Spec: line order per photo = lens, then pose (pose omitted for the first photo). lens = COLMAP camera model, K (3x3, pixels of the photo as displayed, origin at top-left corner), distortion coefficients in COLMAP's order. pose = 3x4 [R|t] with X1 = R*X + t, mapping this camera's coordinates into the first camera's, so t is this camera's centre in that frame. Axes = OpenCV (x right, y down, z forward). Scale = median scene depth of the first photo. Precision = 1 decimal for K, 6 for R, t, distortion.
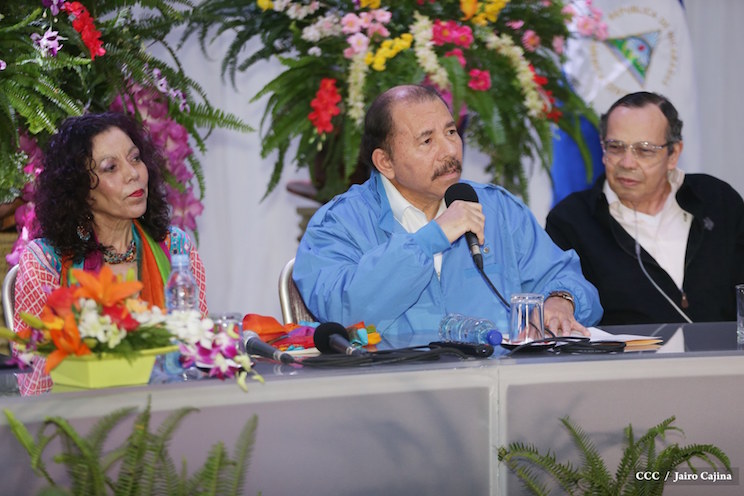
lens RADIAL K [[1590.1, 0, 372.1], [0, 1590.1, 247.4], [0, 0, 1]] dist [0.089424, 0.000000]
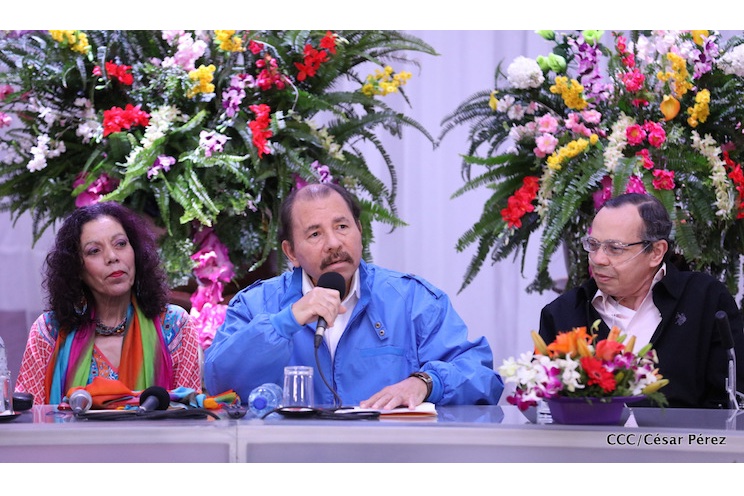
lens RADIAL K [[1590.1, 0, 371.7], [0, 1590.1, 249.0], [0, 0, 1]] dist [0.089424, 0.000000]
pose [[0.972110, 0.022751, -0.233417, 0.292923], [-0.036439, 0.997849, -0.054495, 0.003752], [0.231675, 0.061481, 0.970848, -0.074193]]
